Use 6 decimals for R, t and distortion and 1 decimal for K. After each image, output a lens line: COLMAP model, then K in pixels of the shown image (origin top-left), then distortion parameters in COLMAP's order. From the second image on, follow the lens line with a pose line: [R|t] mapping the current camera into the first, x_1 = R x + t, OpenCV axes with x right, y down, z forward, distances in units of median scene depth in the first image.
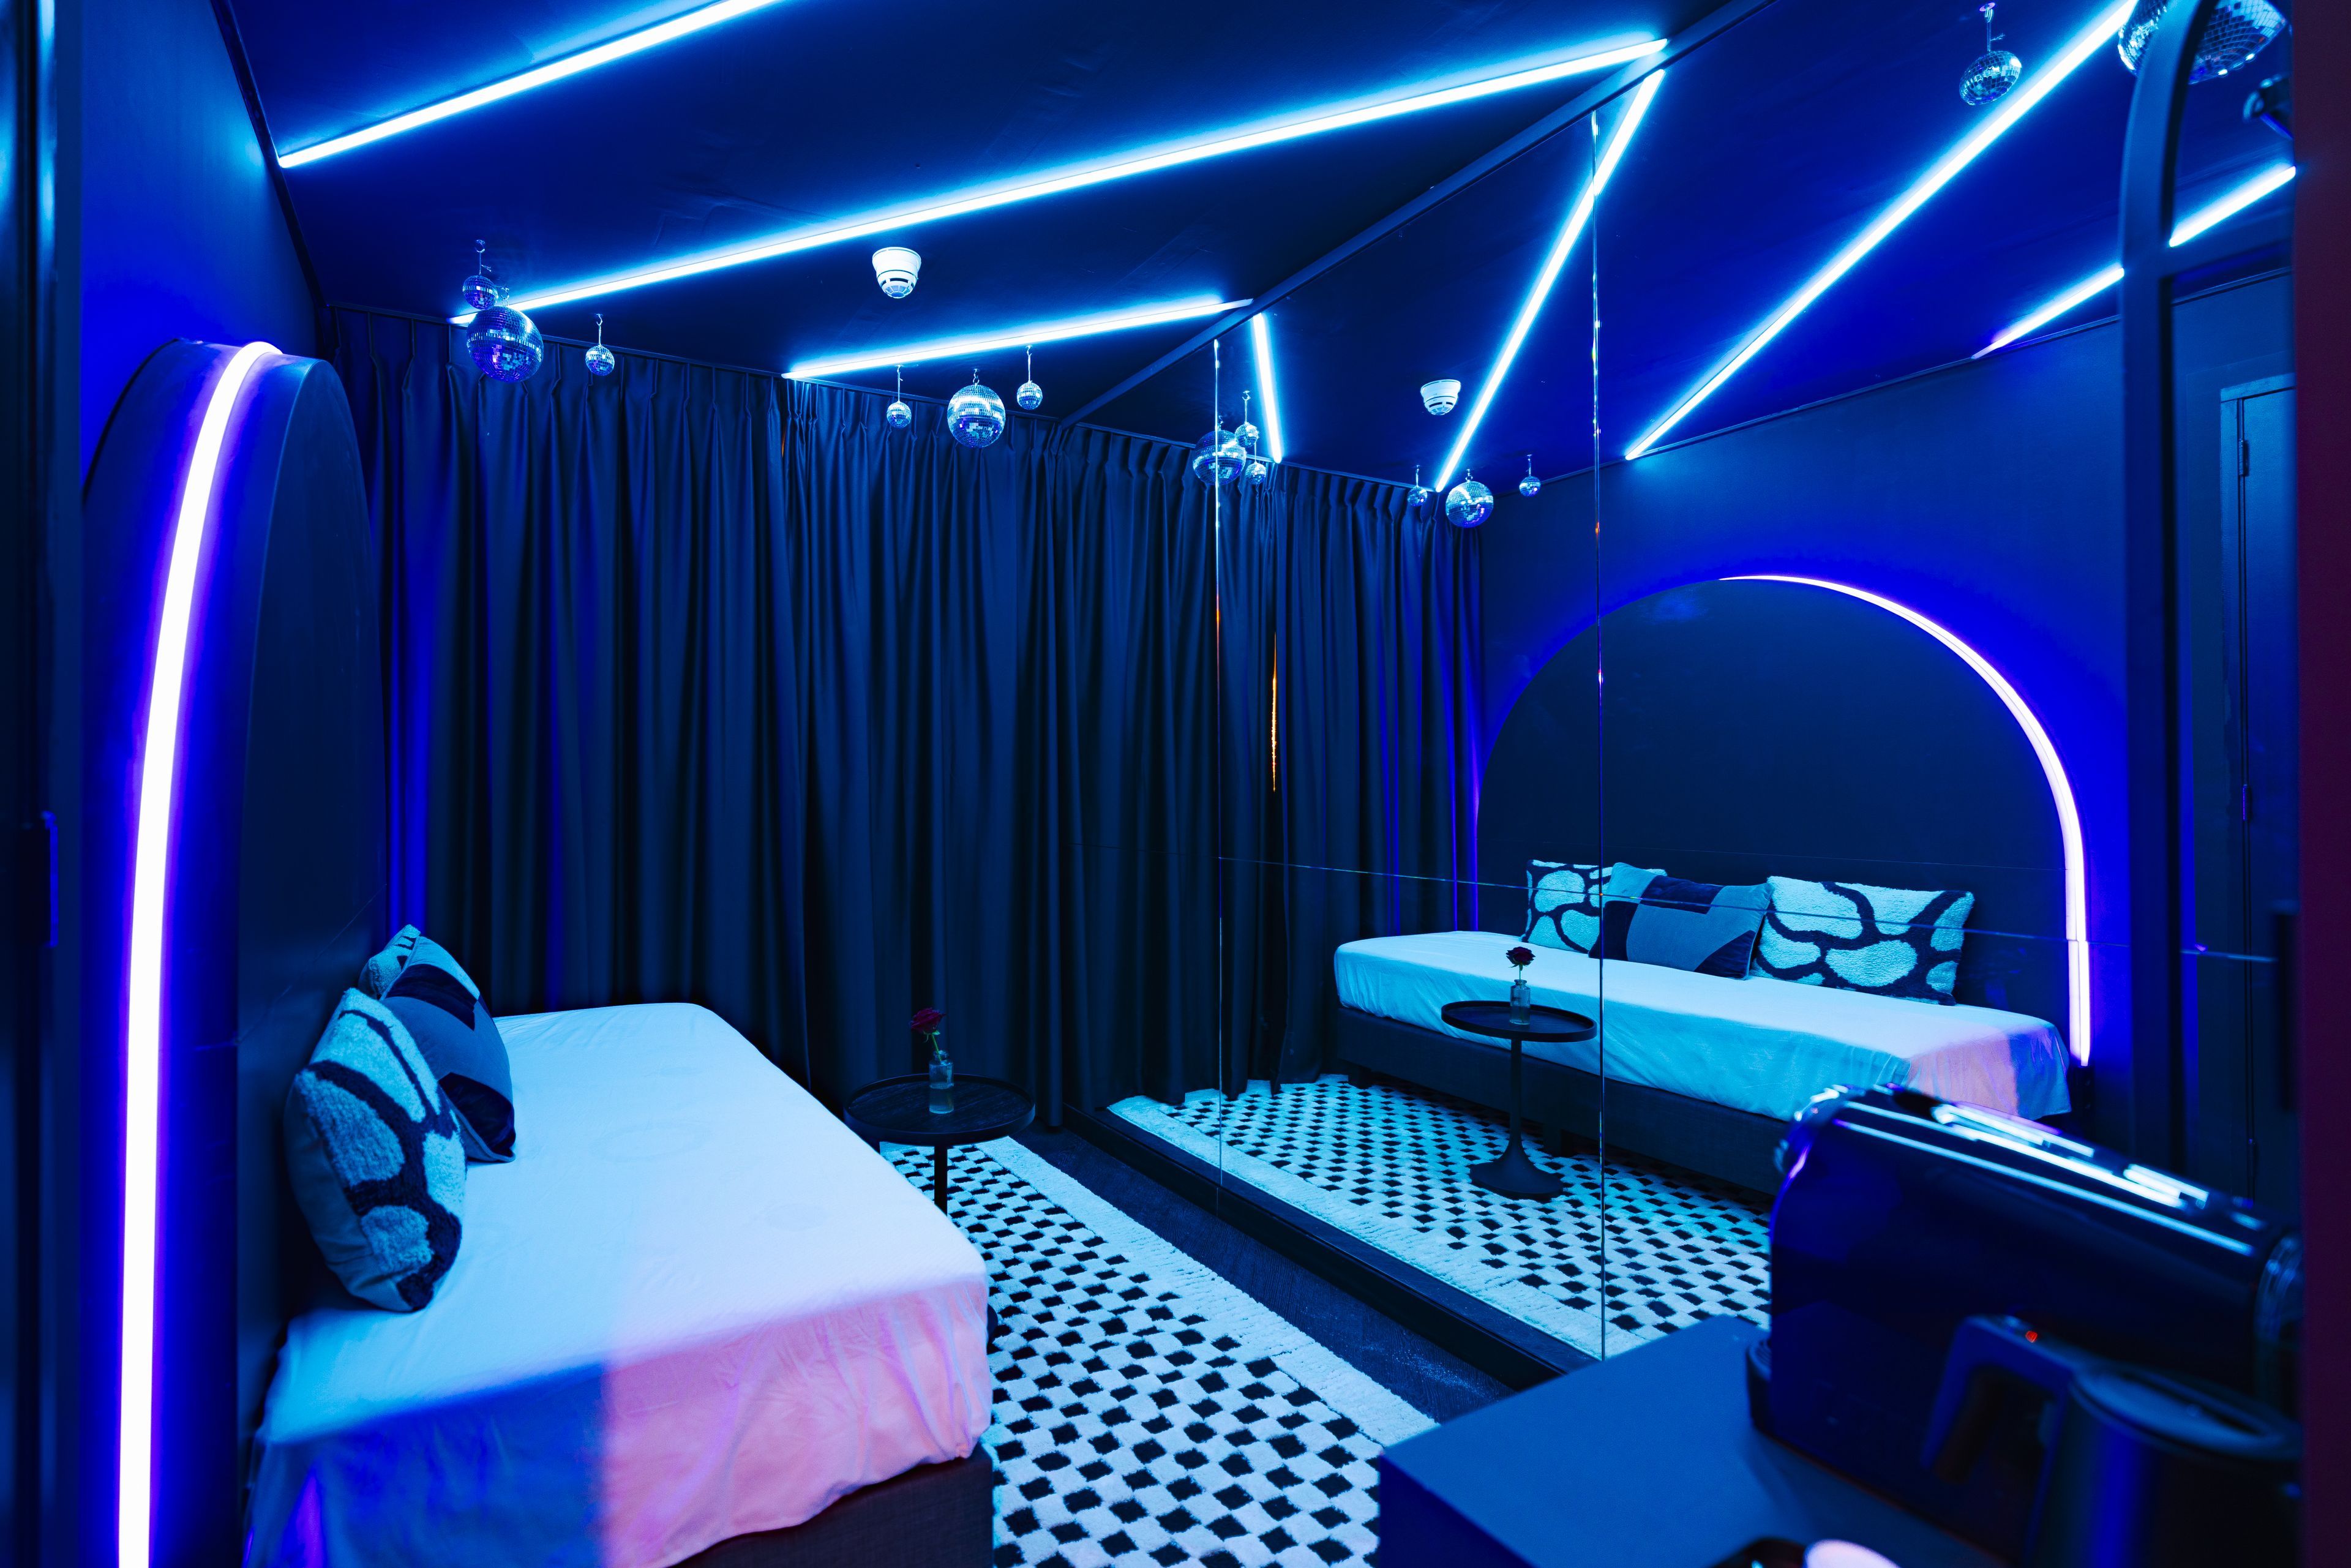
lens RADIAL K [[1277.1, 0, 1173.6], [0, 1277.1, 775.8], [0, 0, 1]] dist [-0.006101, -0.000502]
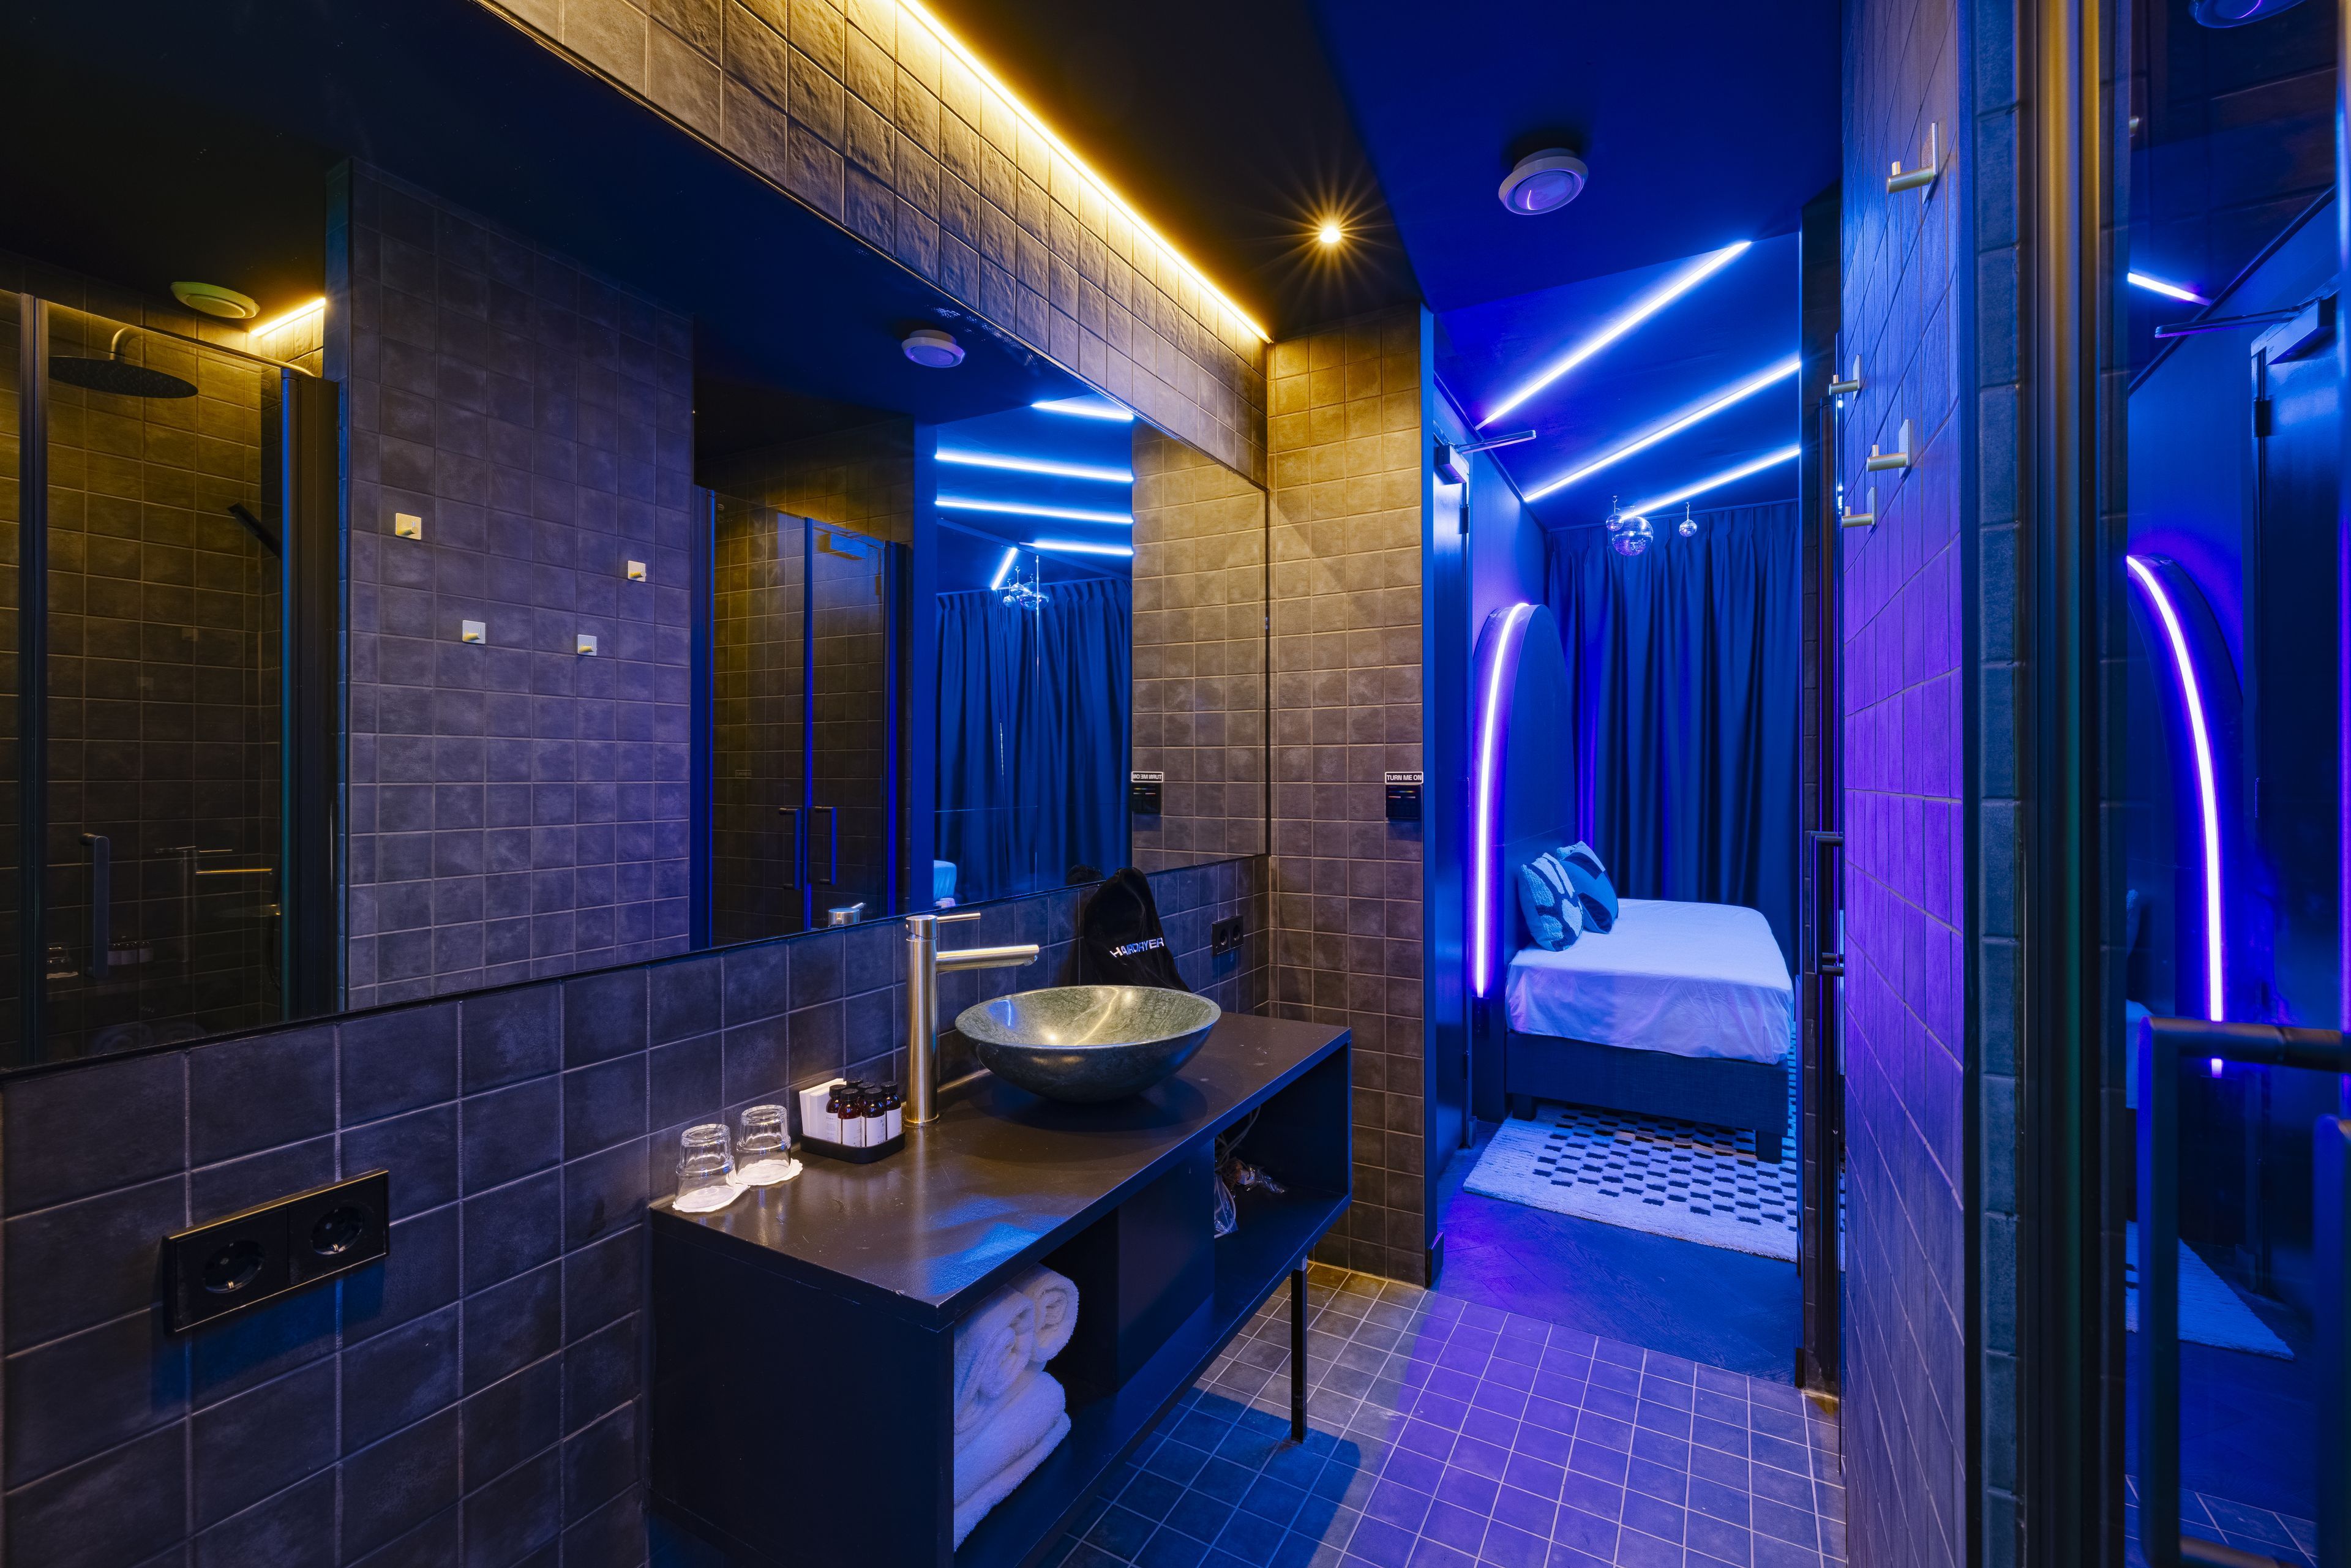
lens RADIAL K [[987.3, 0, 1176.6], [0, 987.3, 772.6], [0, 0, 1]] dist [0.001736, 0.000032]
pose [[0.568953, 0.007311, -0.822337, 0.563380], [-0.000248, 0.999962, 0.008718, -0.006438], [0.822370, -0.004756, 0.568934, -0.735349]]
